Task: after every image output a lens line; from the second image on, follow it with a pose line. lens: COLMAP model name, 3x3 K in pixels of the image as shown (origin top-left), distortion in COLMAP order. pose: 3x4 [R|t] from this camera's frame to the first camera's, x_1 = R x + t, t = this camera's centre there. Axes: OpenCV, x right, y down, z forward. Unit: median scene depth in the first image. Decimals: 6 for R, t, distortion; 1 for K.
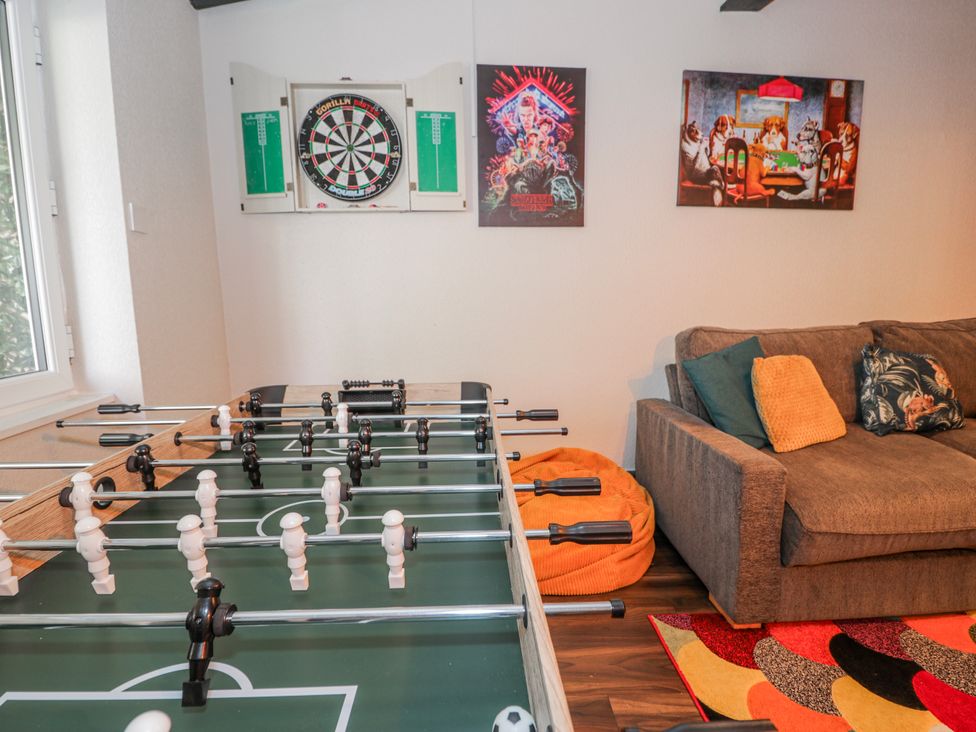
lens RADIAL K [[506.5, 0, 489.1], [0, 506.5, 363.0], [0, 0, 1]] dist [0.000648, -0.012902]
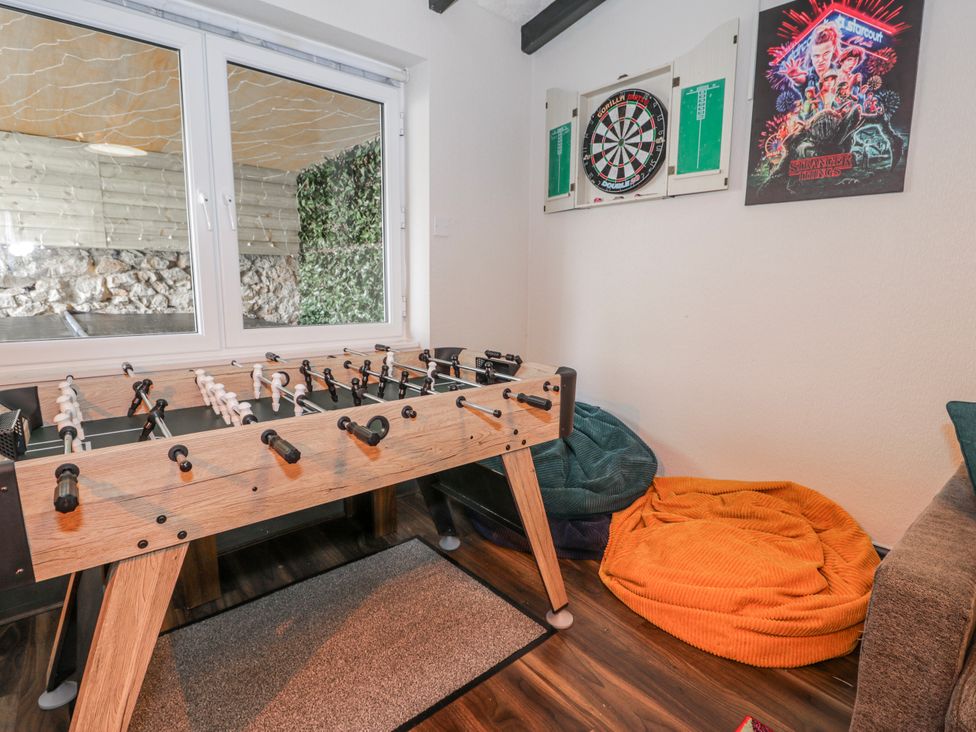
lens RADIAL K [[506.5, 0, 488.7], [0, 506.5, 366.9], [0, 0, 1]] dist [0.000648, -0.012902]
pose [[0.605565, 0.151953, -0.781154, 0.443414], [-0.124375, 0.987610, 0.095696, -0.028474], [0.786017, 0.039205, 0.616961, 0.146701]]
